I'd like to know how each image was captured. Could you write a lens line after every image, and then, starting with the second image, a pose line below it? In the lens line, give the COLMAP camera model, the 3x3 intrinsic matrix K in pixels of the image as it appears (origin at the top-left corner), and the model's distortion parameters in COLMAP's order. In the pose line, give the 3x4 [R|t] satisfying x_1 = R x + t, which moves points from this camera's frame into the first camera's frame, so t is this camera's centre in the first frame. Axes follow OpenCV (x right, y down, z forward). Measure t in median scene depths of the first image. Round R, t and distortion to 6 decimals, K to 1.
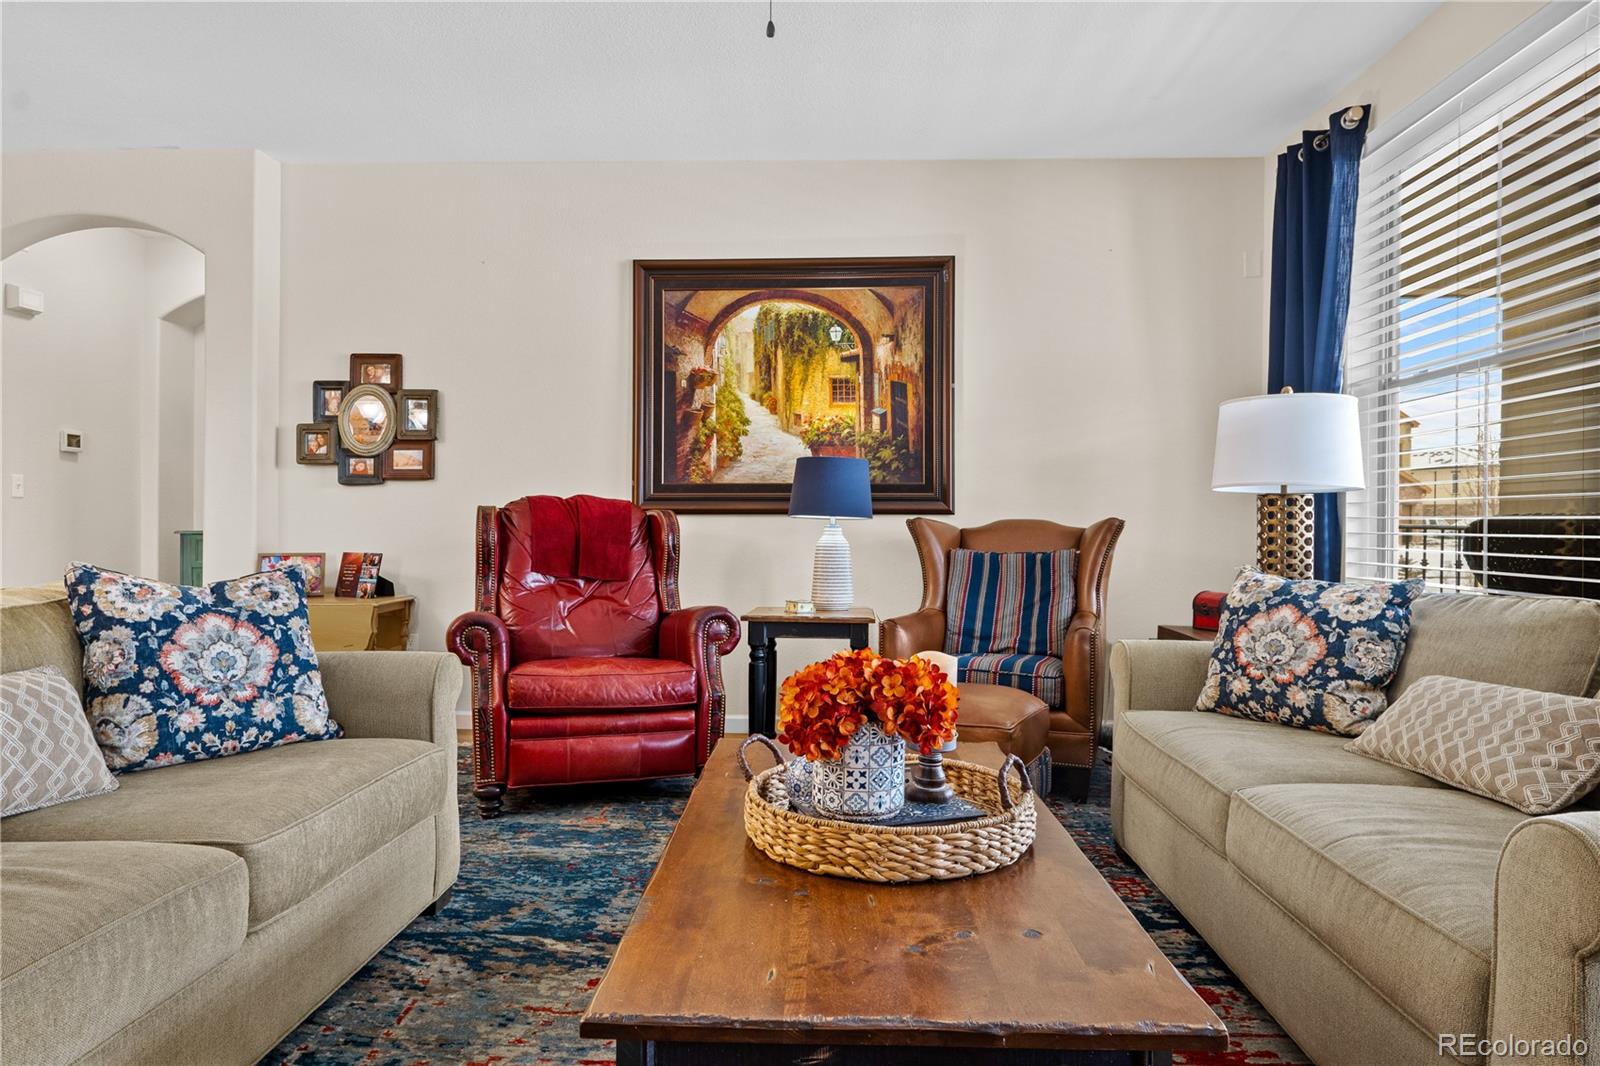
lens RADIAL K [[974.2, 0, 802.2], [0, 974.2, 528.1], [0, 0, 1]] dist [-0.006097, 0.000708]
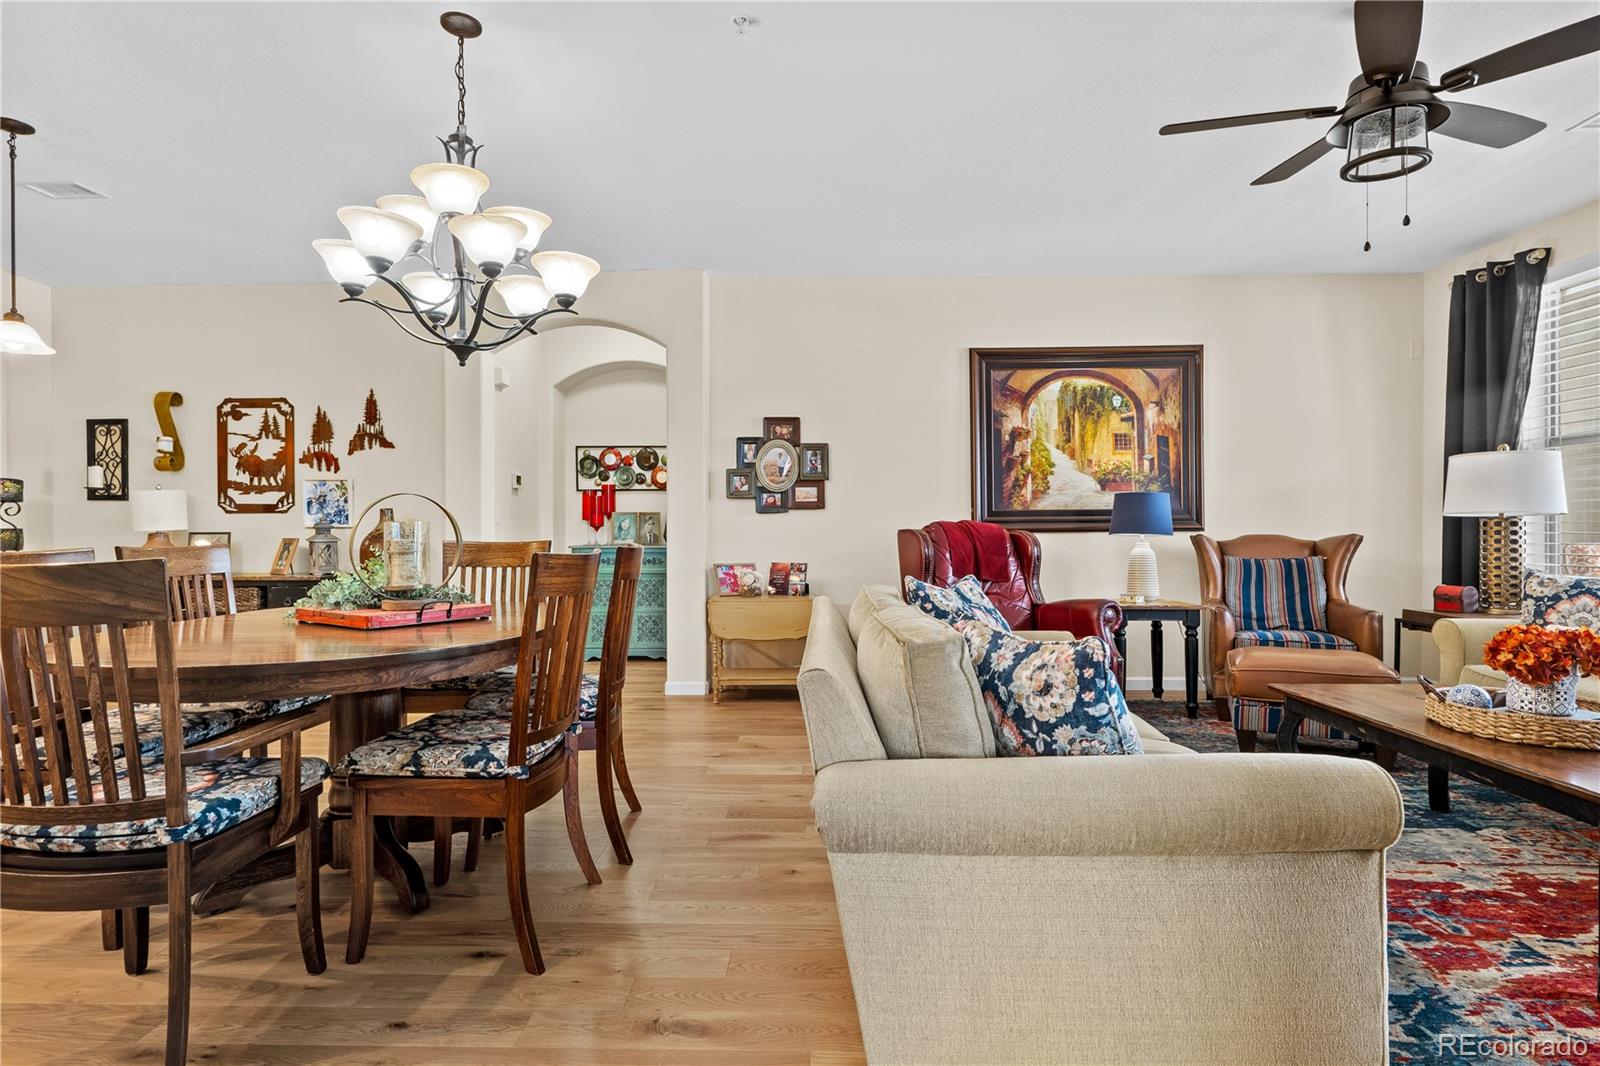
lens RADIAL K [[811.7, 0, 794.4], [0, 811.7, 536.0], [0, 0, 1]] dist [-0.009300, 0.000236]
pose [[0.999925, -0.008356, 0.008934, -0.435935], [0.008311, 0.999953, 0.005052, -0.017445], [-0.008976, -0.004977, 0.999947, -0.148638]]
